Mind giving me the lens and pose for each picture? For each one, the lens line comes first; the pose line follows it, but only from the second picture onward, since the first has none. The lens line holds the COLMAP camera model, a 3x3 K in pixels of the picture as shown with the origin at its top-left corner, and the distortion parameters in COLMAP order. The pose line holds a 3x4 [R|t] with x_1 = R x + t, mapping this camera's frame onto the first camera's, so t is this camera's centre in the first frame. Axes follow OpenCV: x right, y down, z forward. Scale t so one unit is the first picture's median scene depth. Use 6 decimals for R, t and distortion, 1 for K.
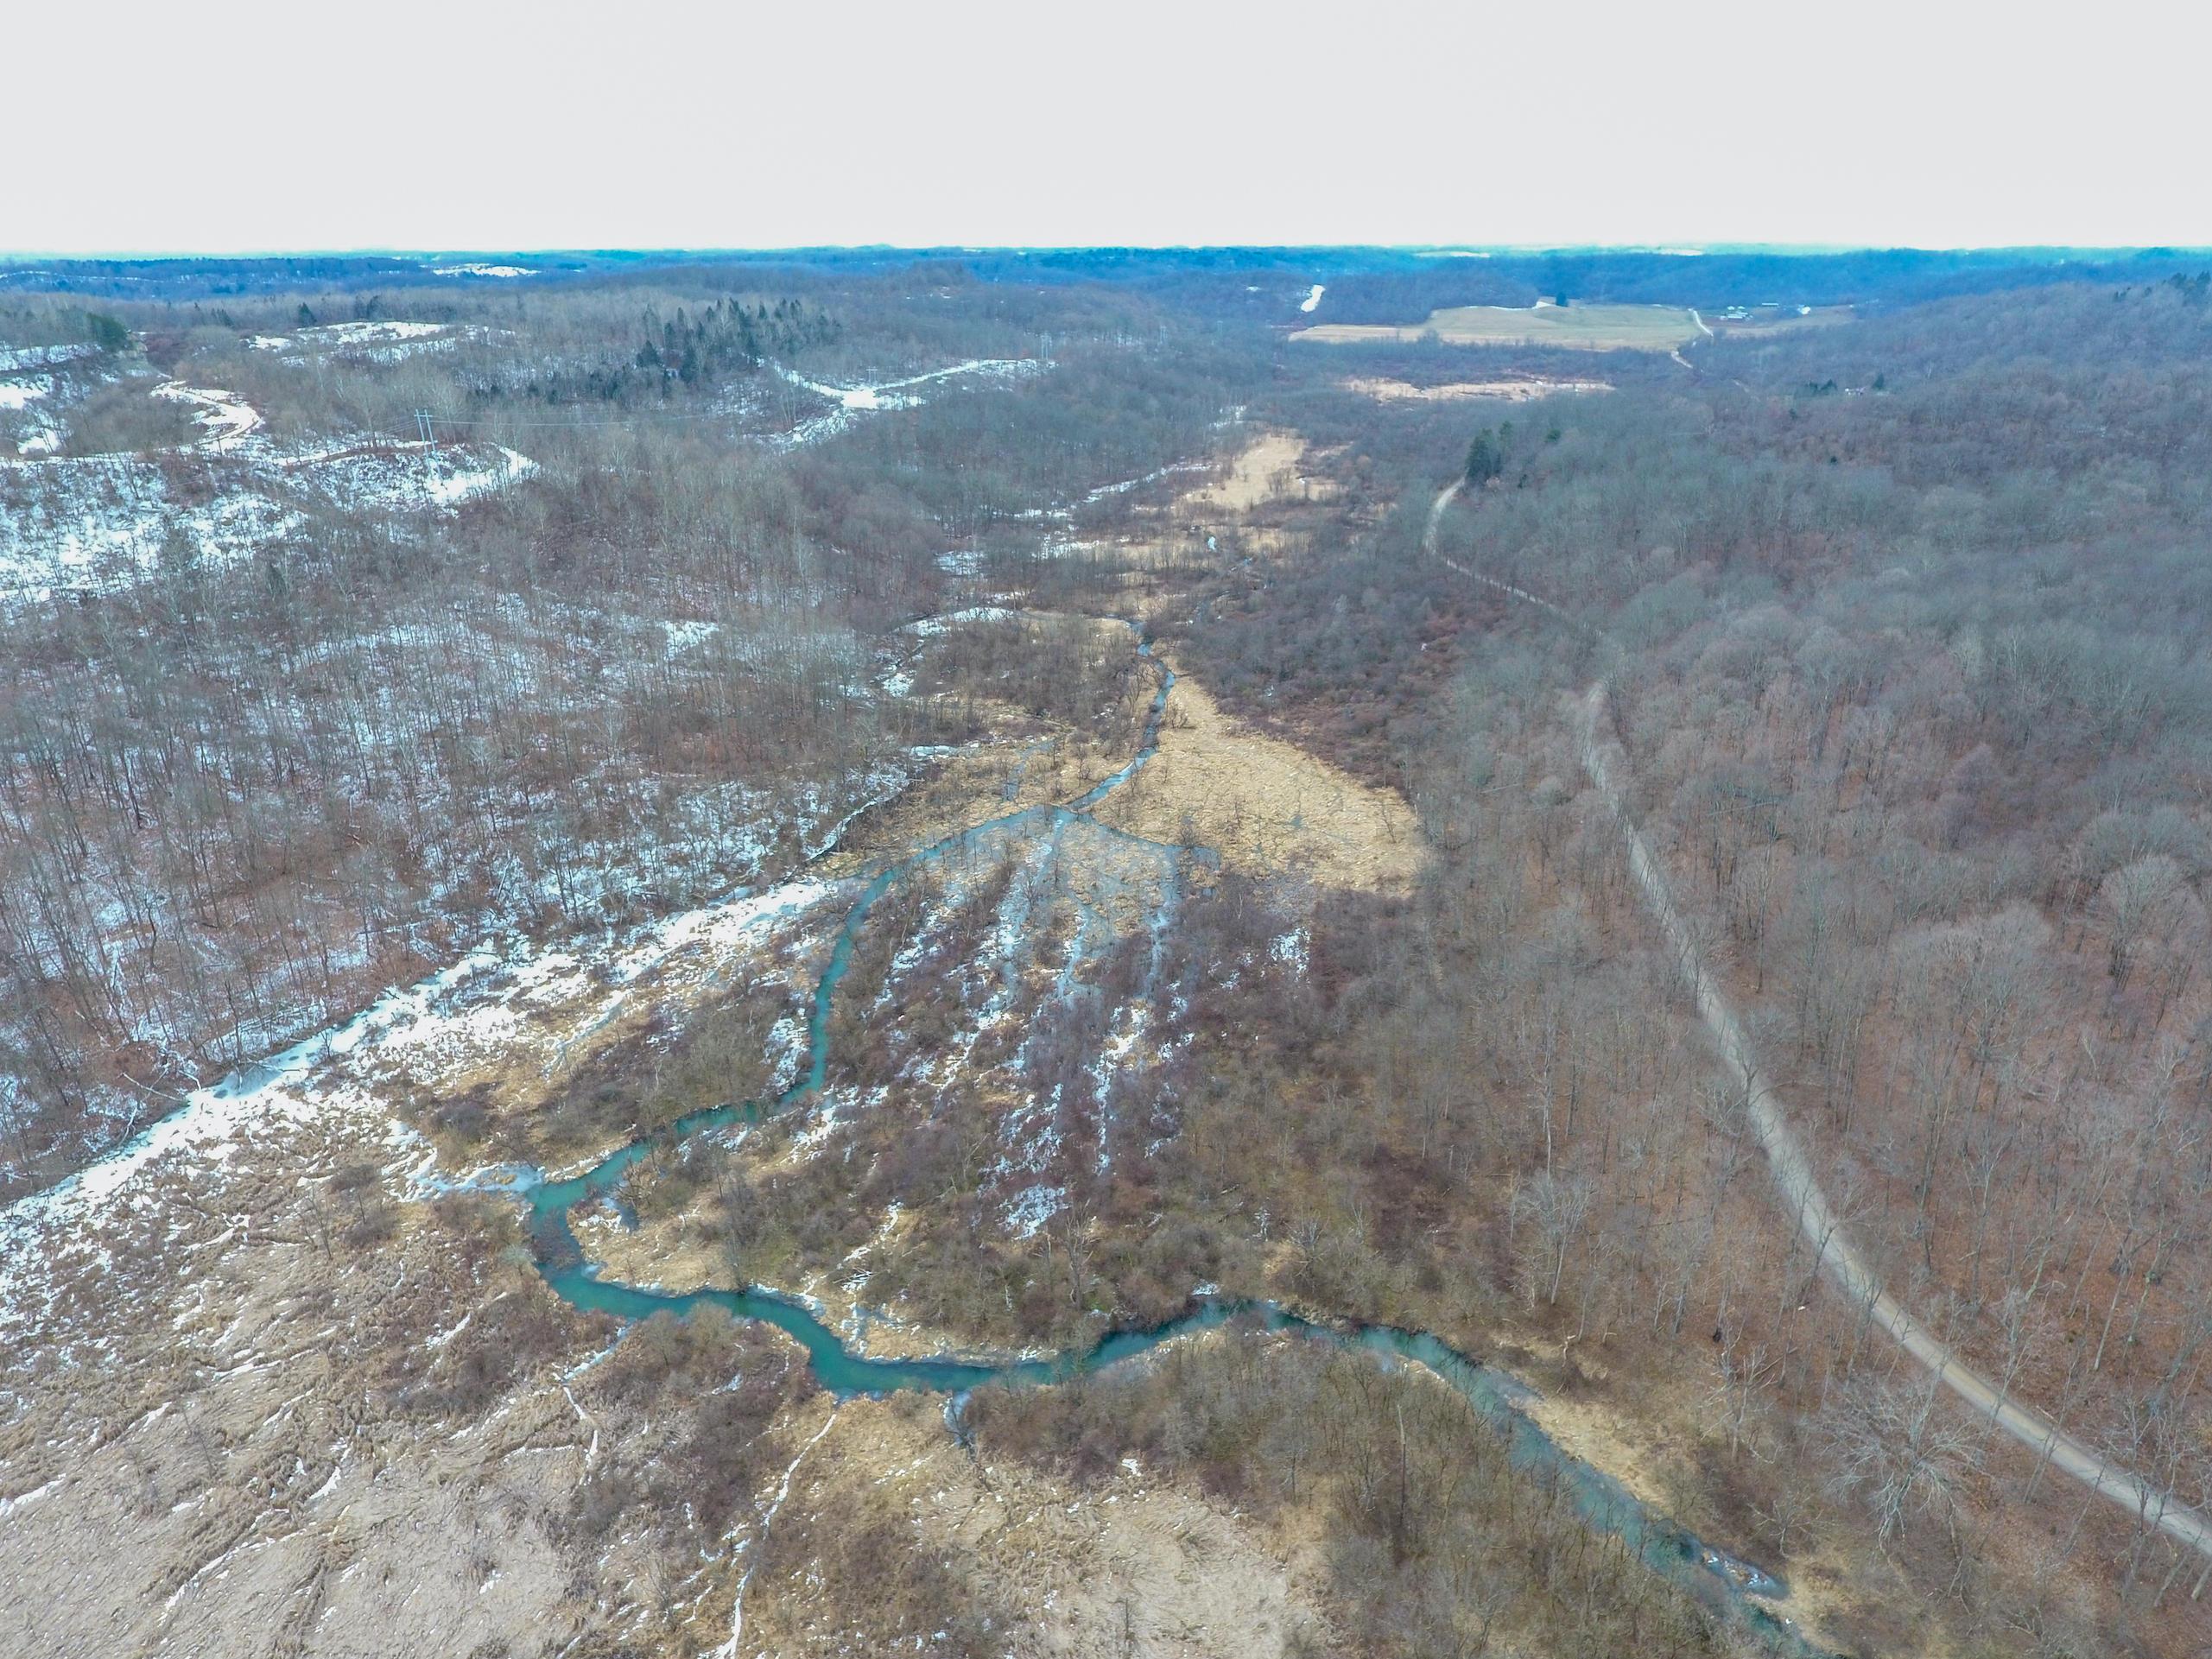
lens RADIAL K [[1286.3, 0, 1095.1], [0, 1286.3, 823.2], [0, 0, 1]] dist [-0.009114, 0.002376]
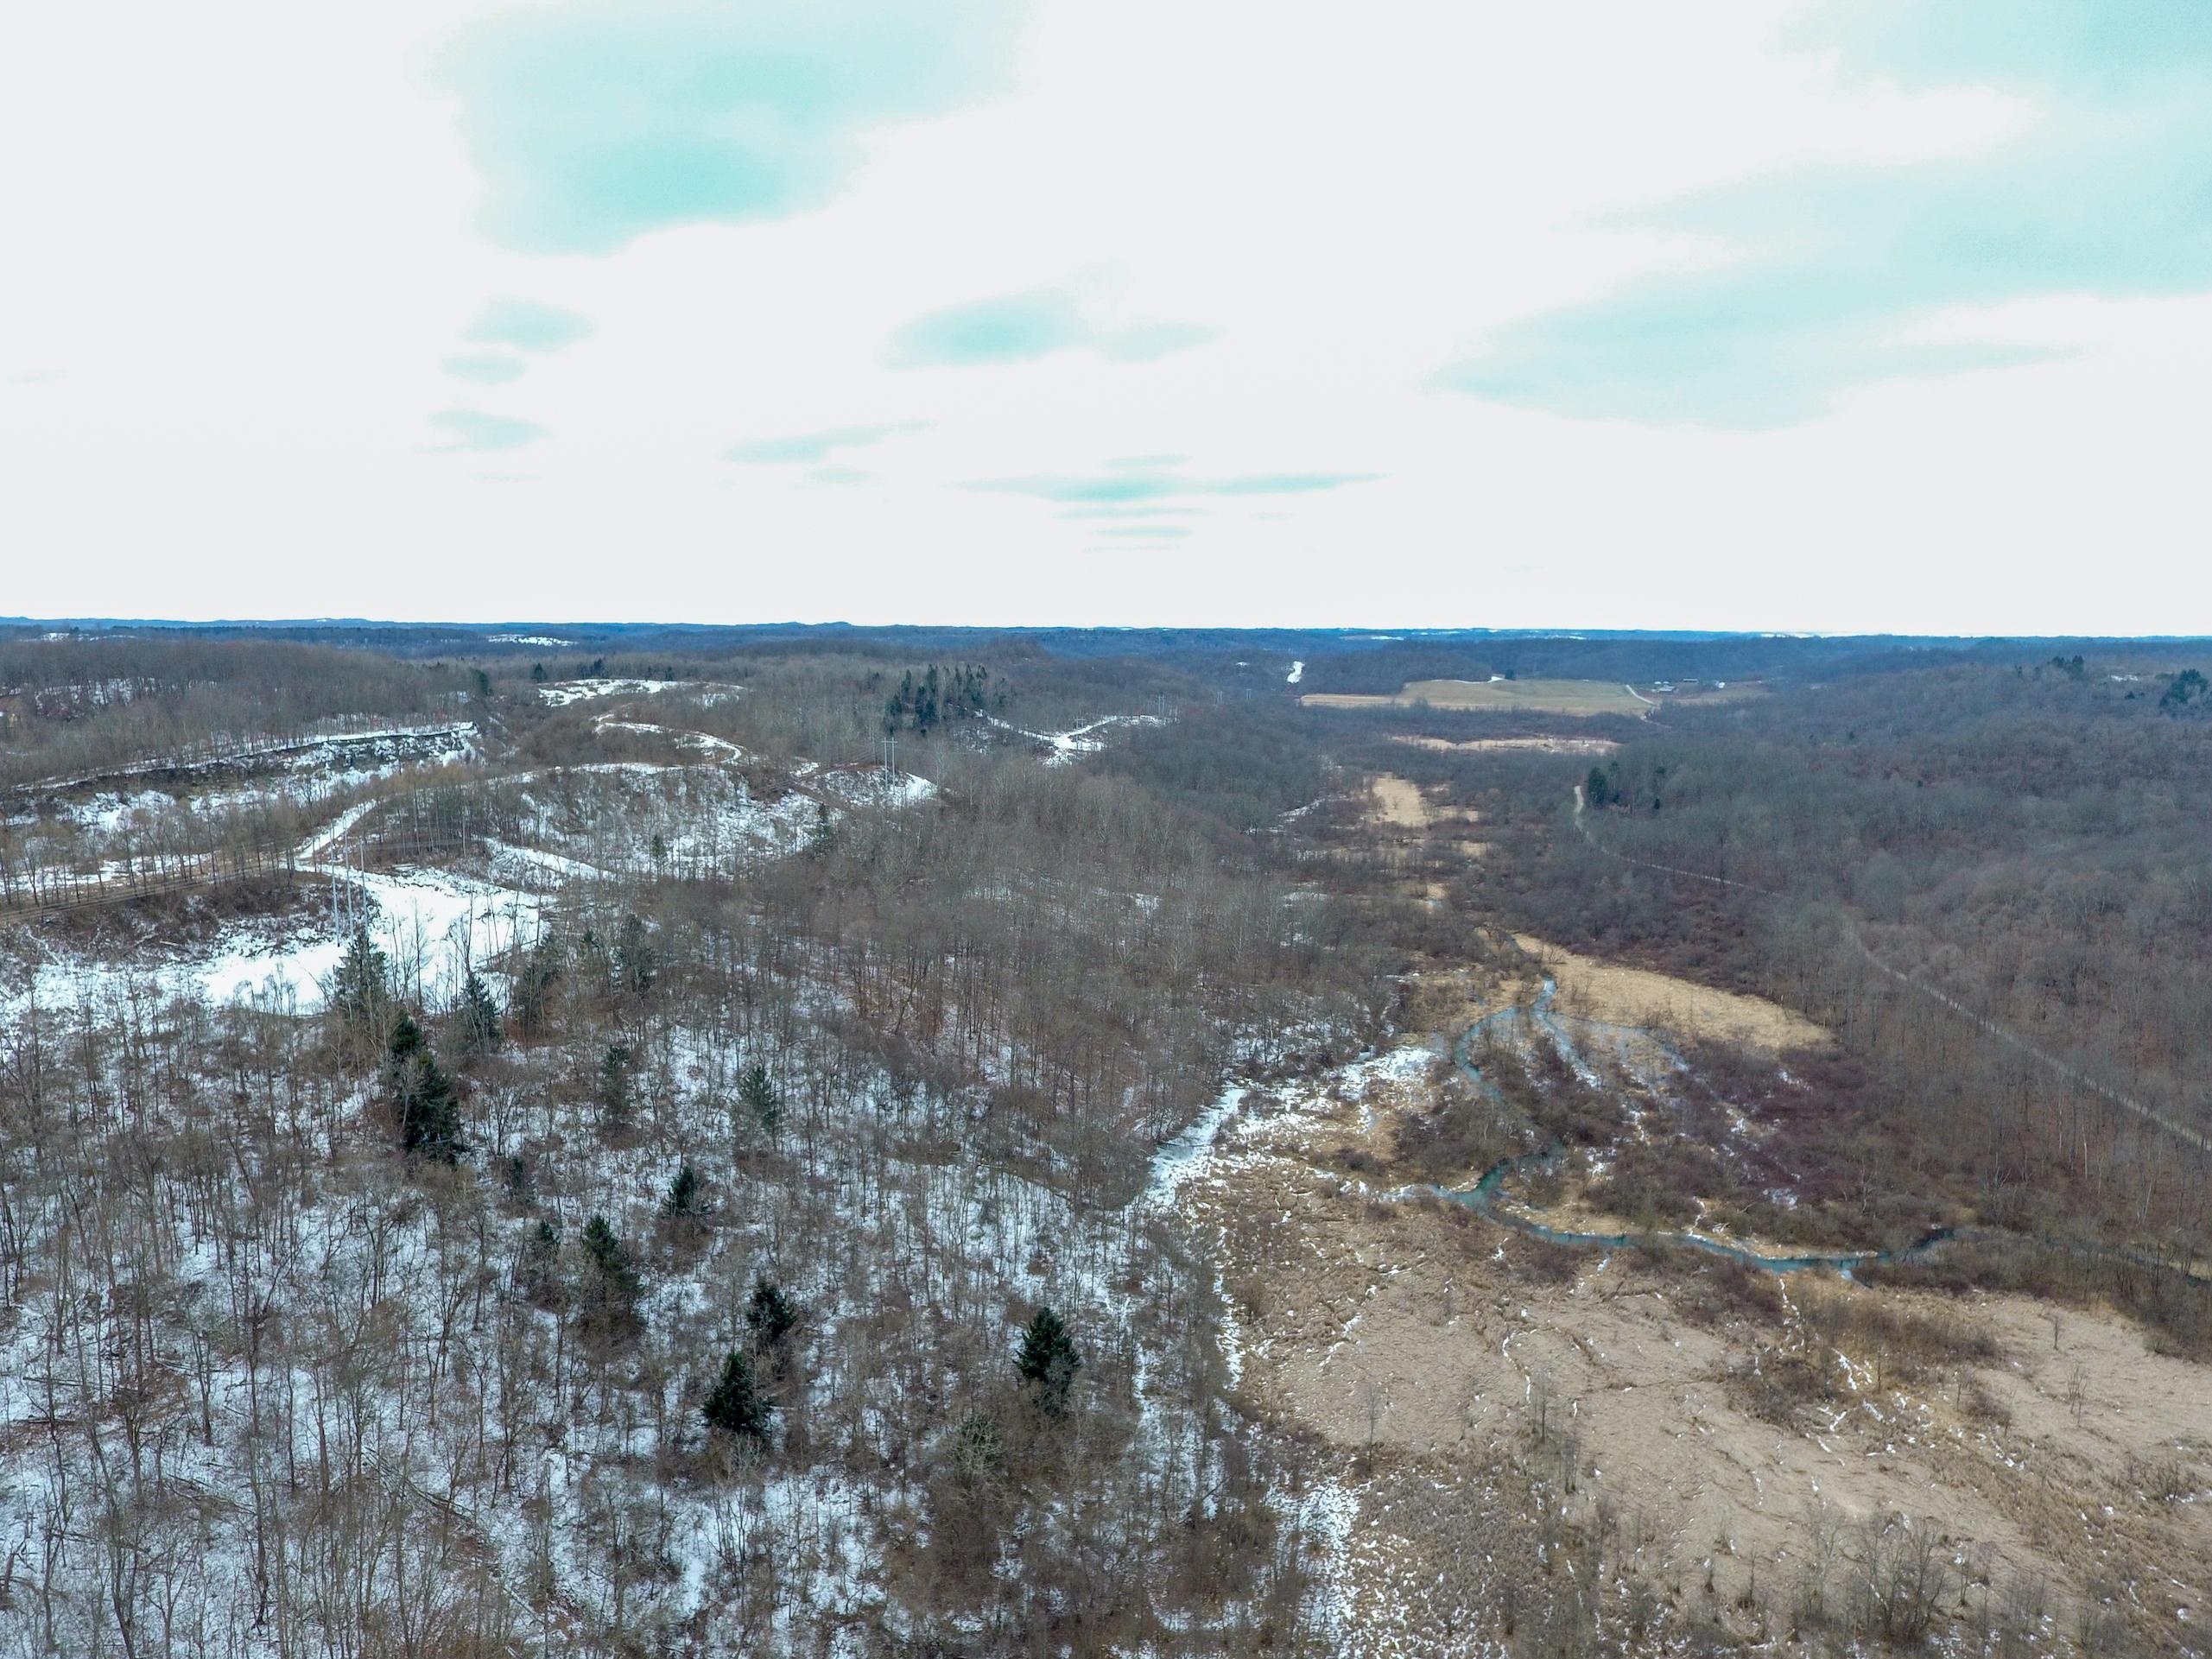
lens RADIAL K [[1286.3, 0, 1097.3], [0, 1286.3, 835.3], [0, 0, 1]] dist [-0.009114, 0.002376]
pose [[0.997789, 0.001611, 0.066448, -0.214436], [0.015676, 0.965801, -0.258812, 0.058335], [-0.064592, 0.259281, 0.963640, -0.122377]]
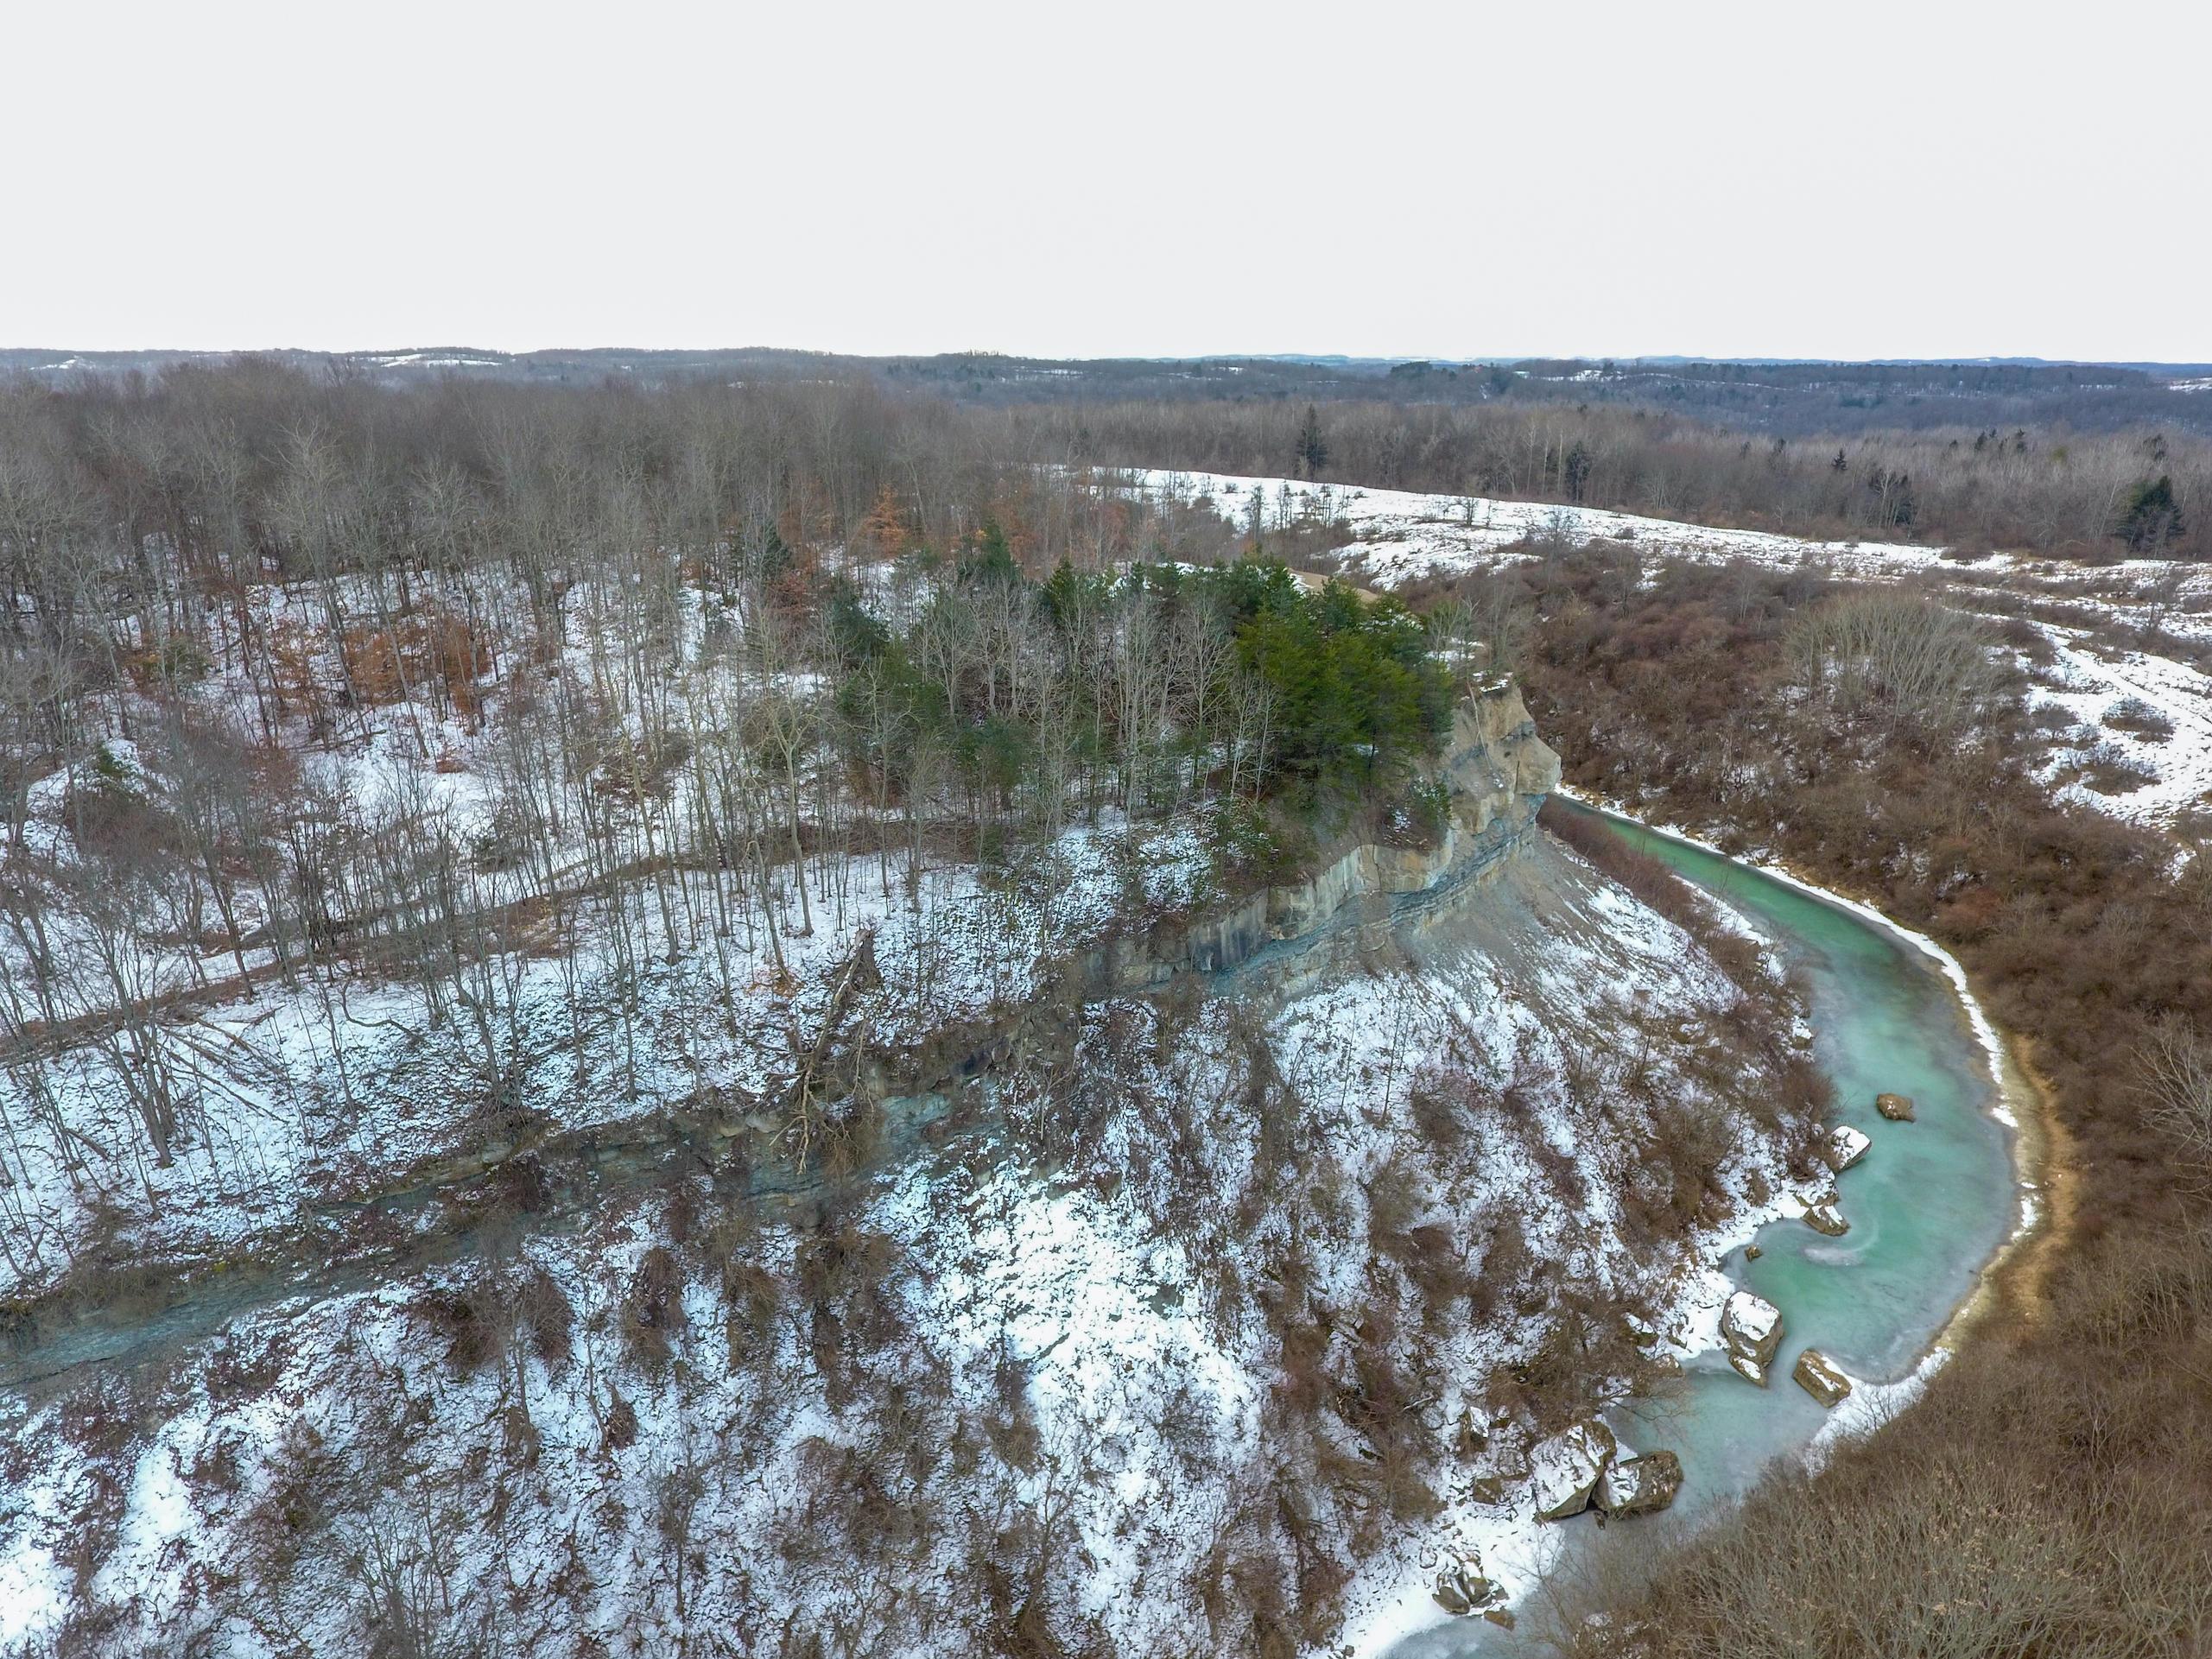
lens RADIAL K [[1286.3, 0, 1100.8], [0, 1286.3, 824.9], [0, 0, 1]] dist [-0.009114, 0.002376]
pose [[0.489867, 0.303378, -0.817308, -0.513399], [-0.362936, 0.923363, 0.125213, -0.299829], [0.792659, 0.235293, 0.562431, 0.700503]]
